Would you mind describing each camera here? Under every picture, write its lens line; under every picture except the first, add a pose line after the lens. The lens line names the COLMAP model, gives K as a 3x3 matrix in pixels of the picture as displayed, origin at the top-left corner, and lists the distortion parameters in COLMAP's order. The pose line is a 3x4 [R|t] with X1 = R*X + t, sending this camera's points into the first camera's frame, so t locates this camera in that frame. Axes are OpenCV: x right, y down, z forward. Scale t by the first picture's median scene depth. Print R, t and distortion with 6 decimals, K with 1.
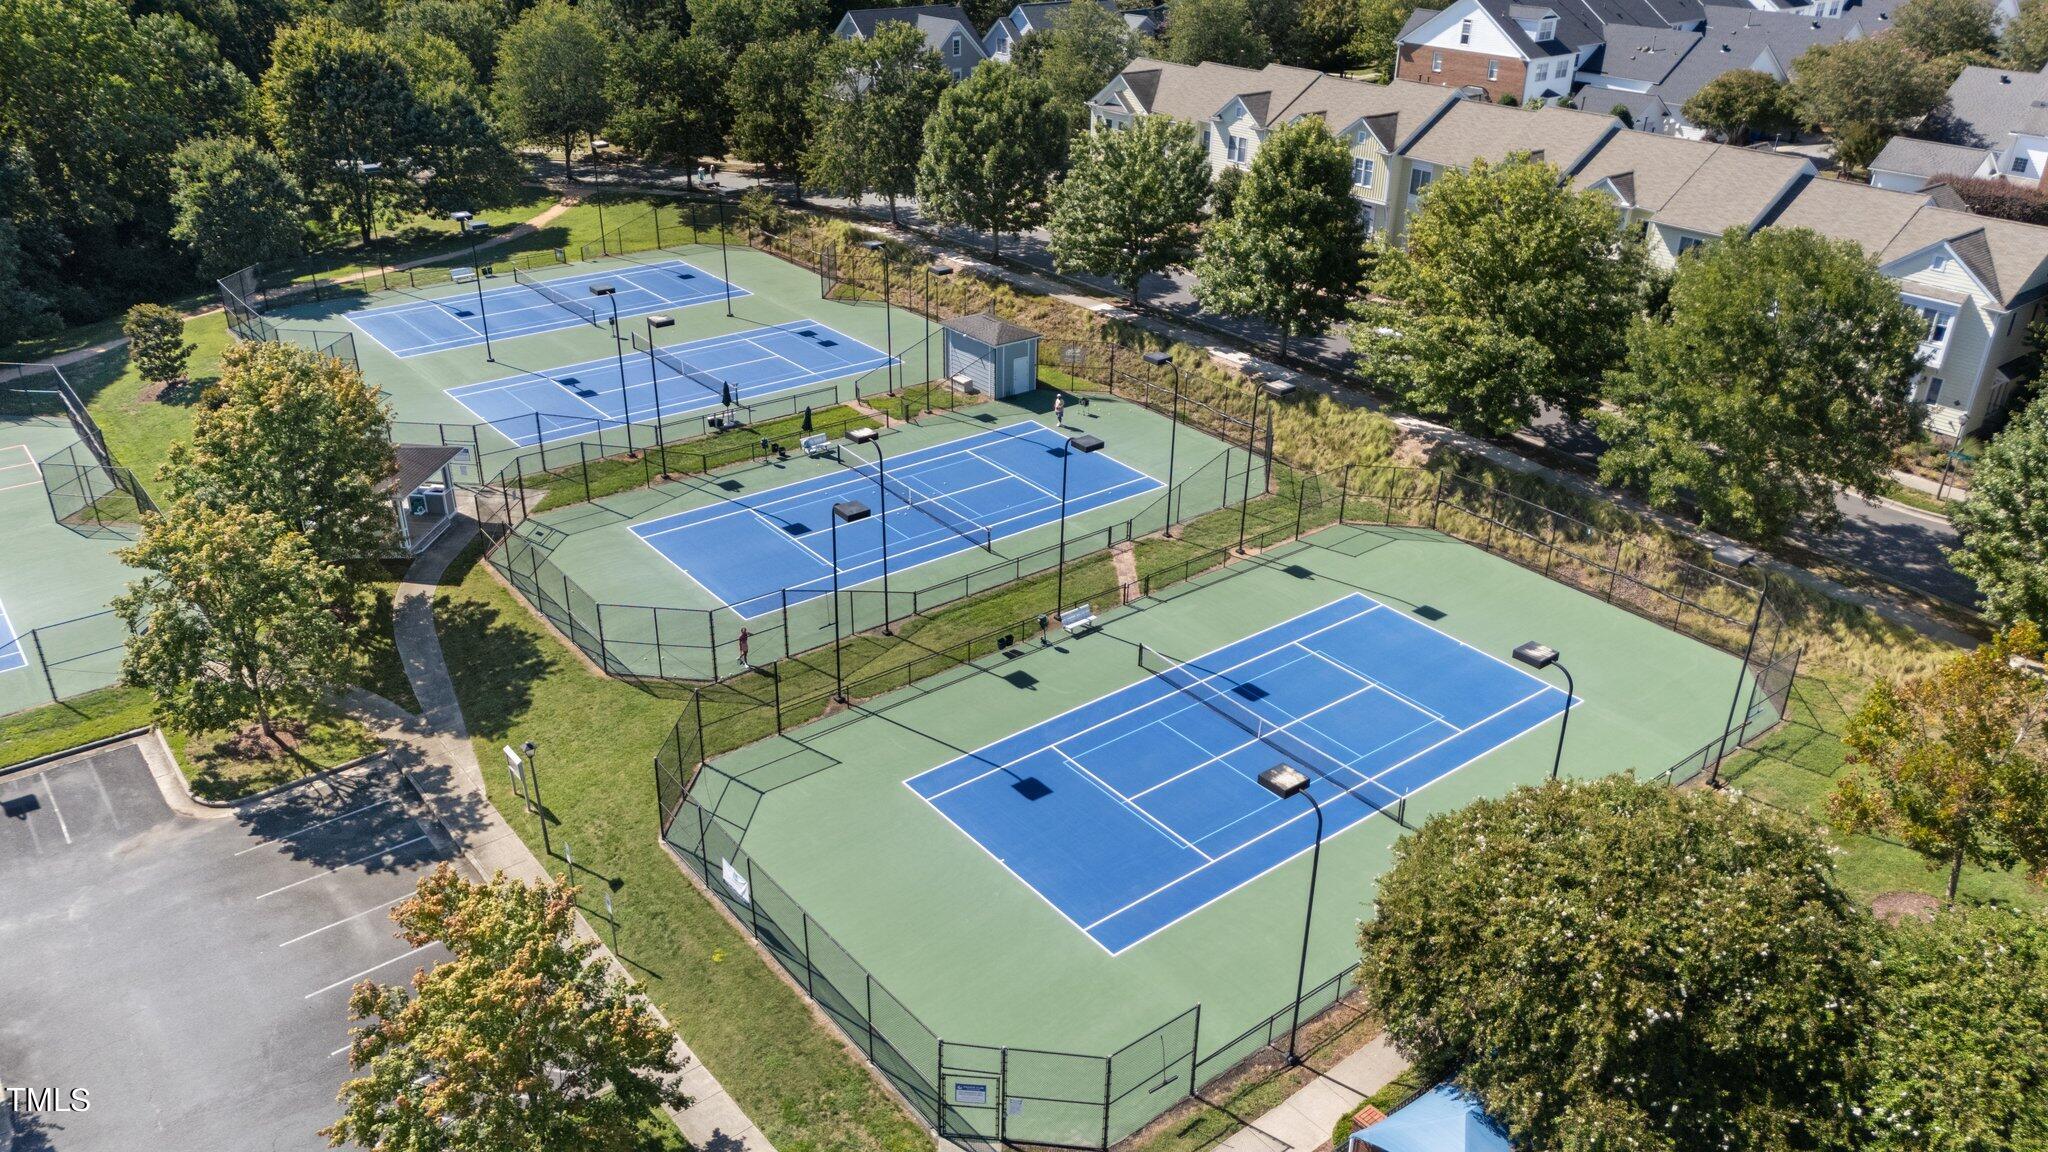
lens RADIAL K [[1481.9, 0, 1024.0], [0, 1481.9, 576.0], [0, 0, 1]] dist [0.092605, -0.112600]
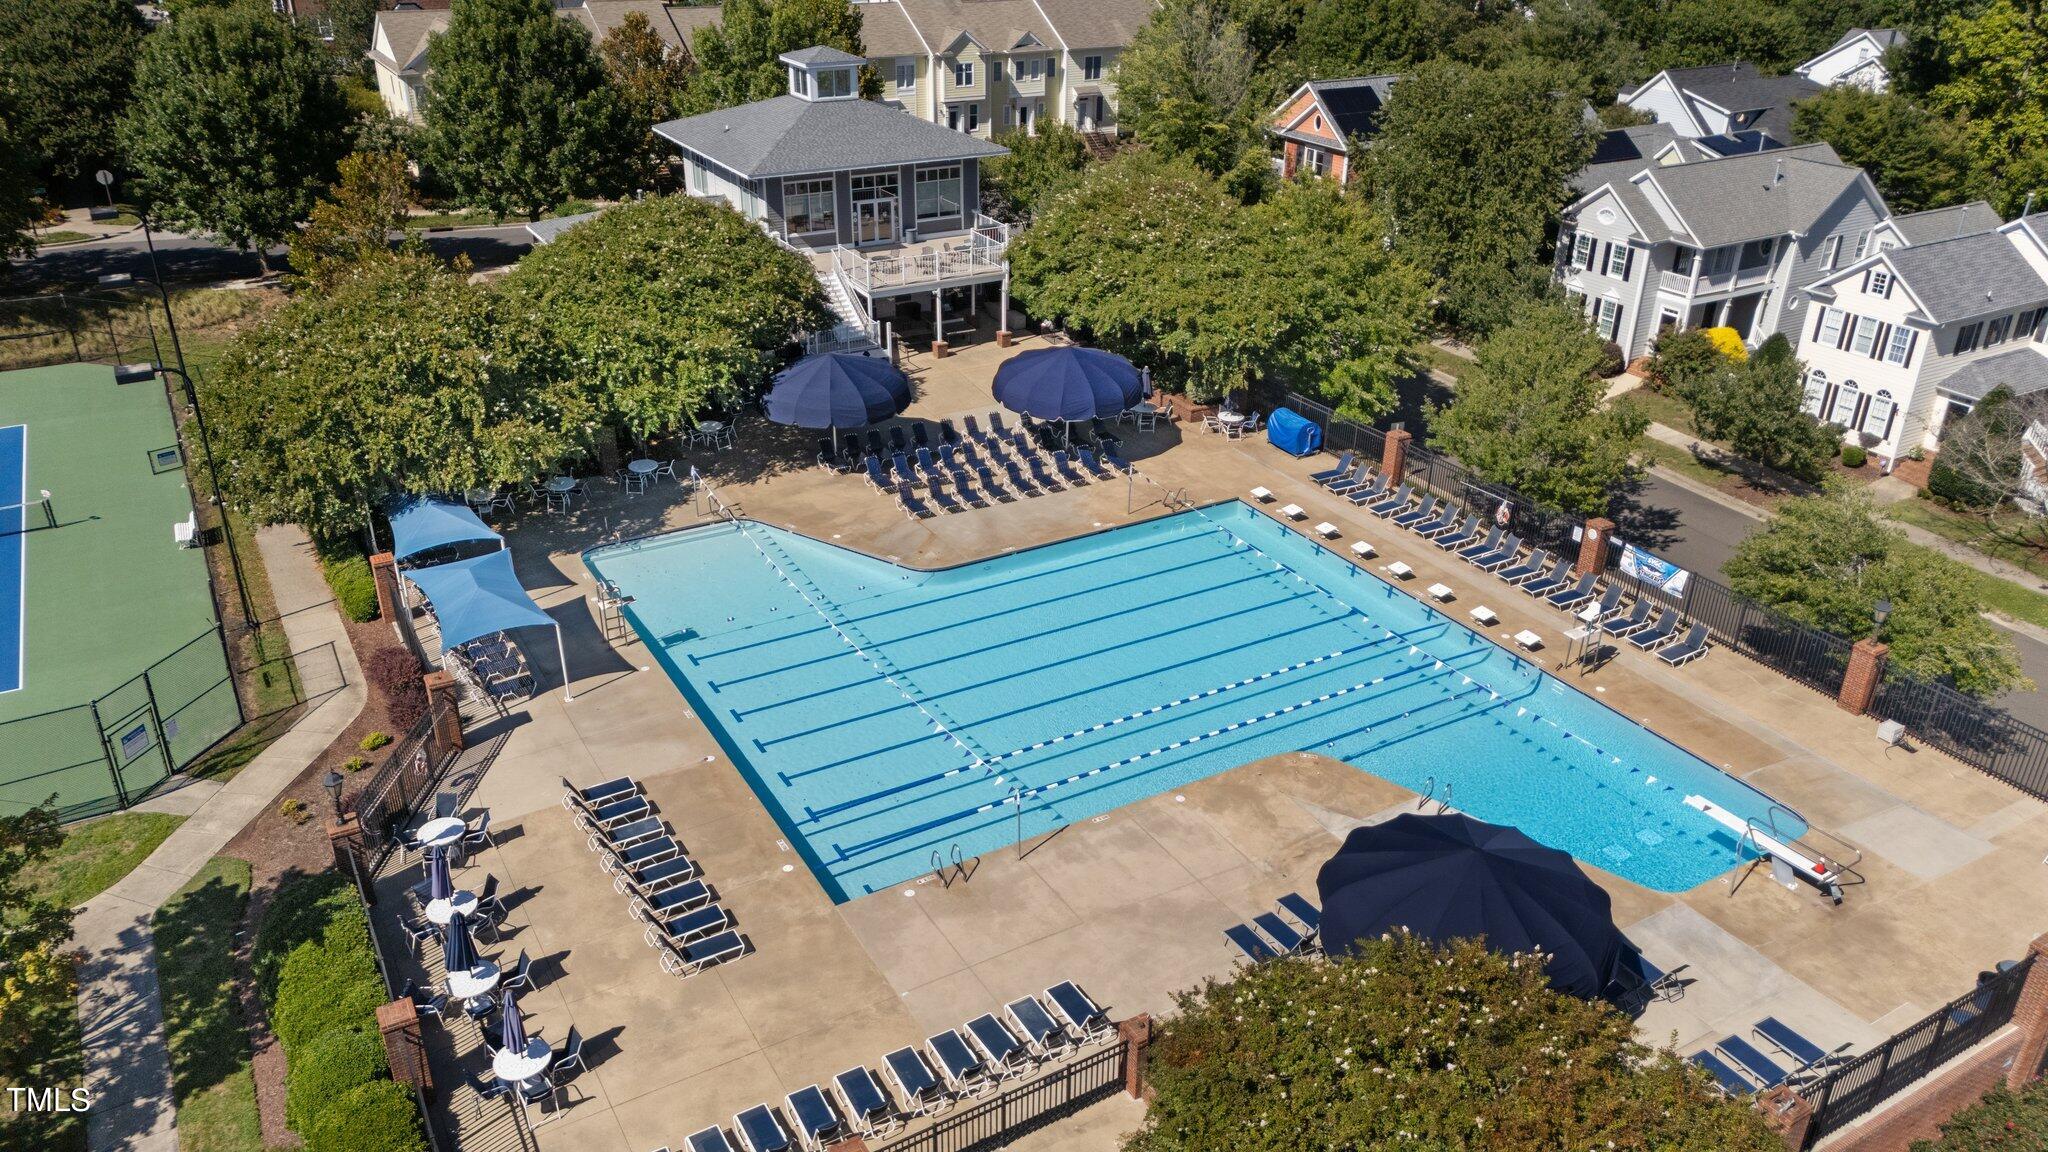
lens RADIAL K [[1498.4, 0, 1024.0], [0, 1498.4, 576.0], [0, 0, 1]] dist [0.069663, -0.077678]
pose [[0.146362, -0.454868, 0.878449, -0.796675], [0.430972, 0.828629, 0.357264, 0.146756], [-0.890417, 0.326297, 0.317315, 0.109004]]
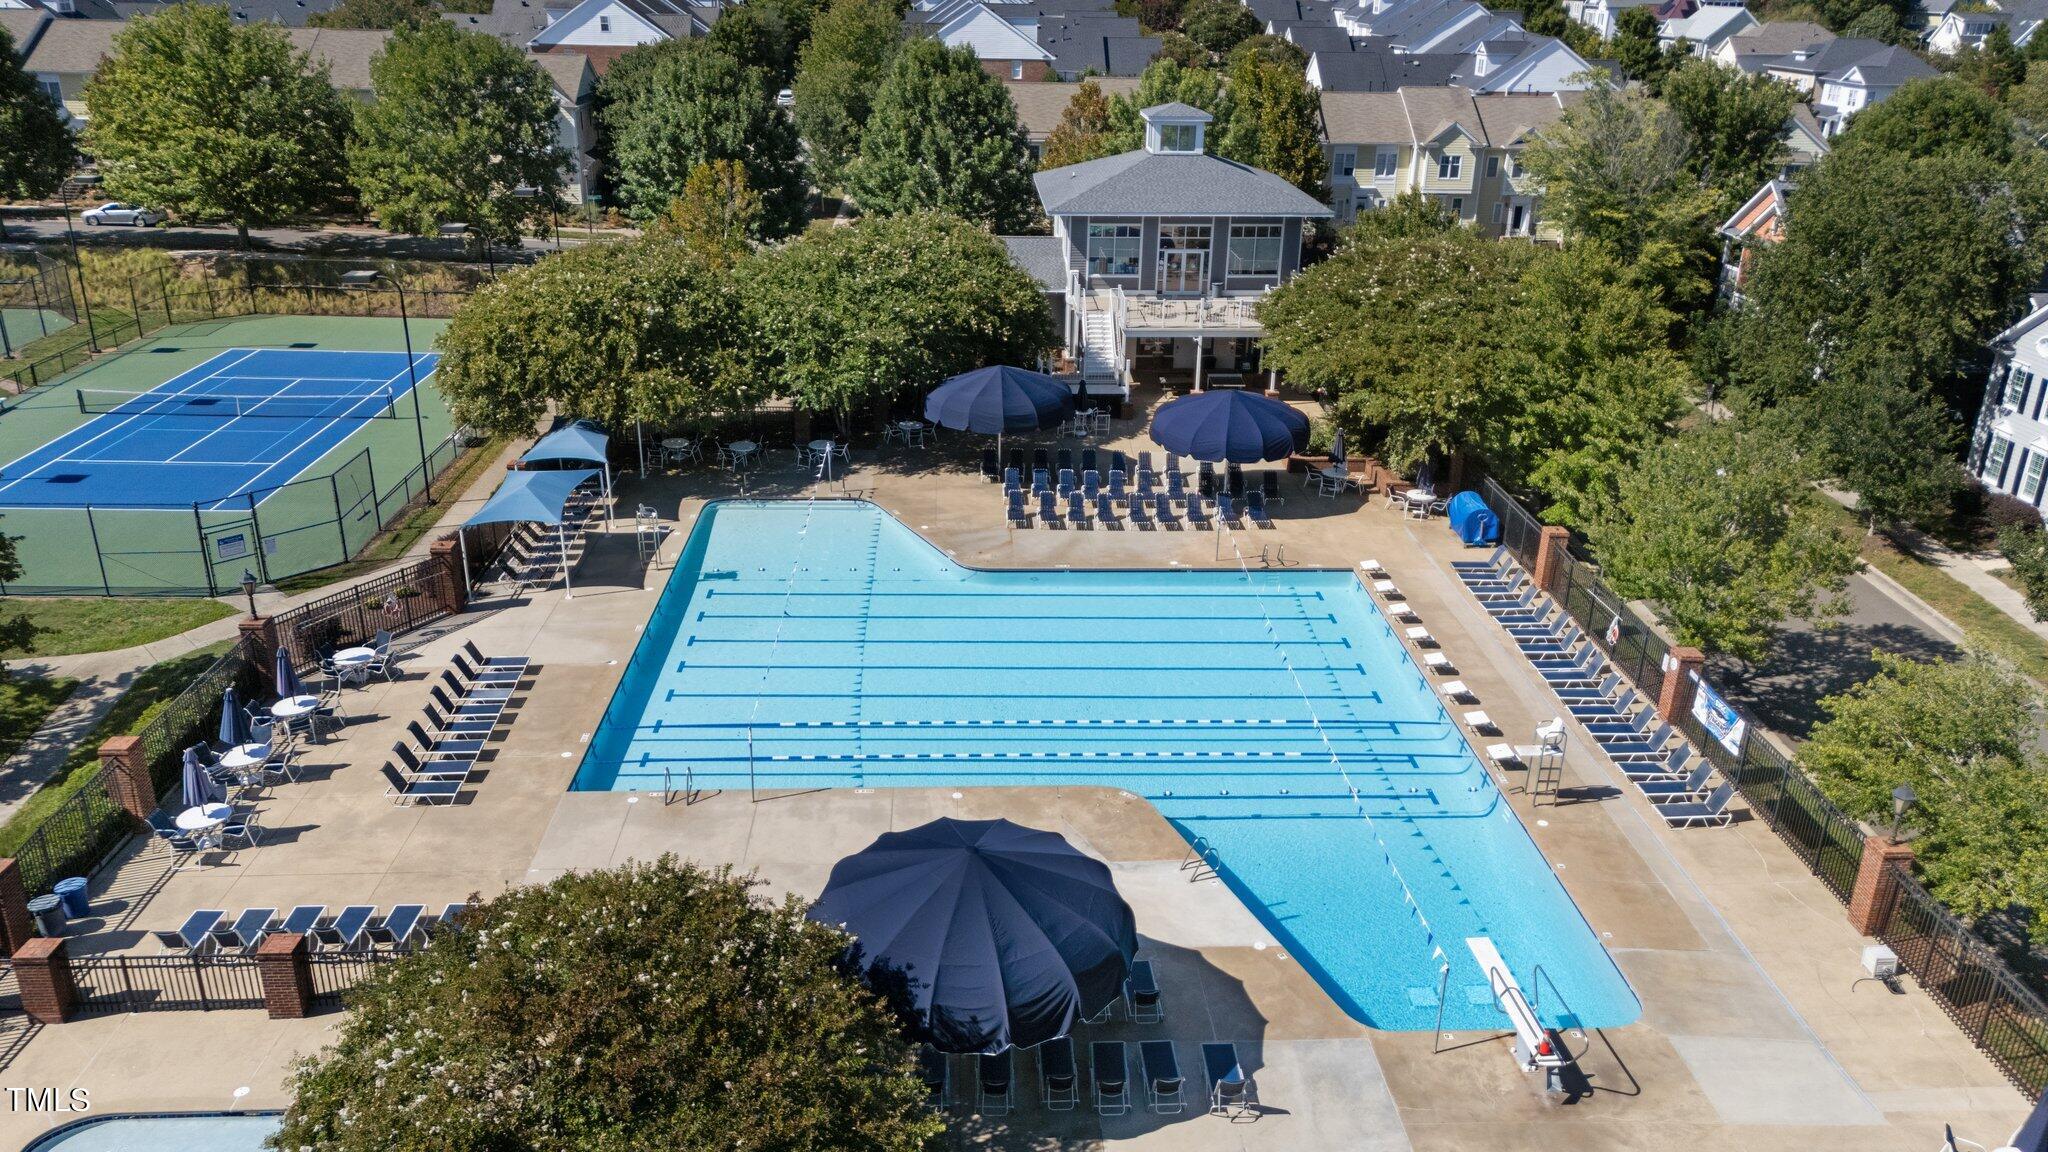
lens RADIAL K [[1481.9, 0, 1024.0], [0, 1481.9, 576.0], [0, 0, 1]] dist [0.092605, -0.112600]
pose [[0.591673, -0.312903, 0.742977, -0.591151], [0.354337, 0.928748, 0.108962, 0.468354], [-0.724133, 0.198795, 0.660388, -0.312037]]
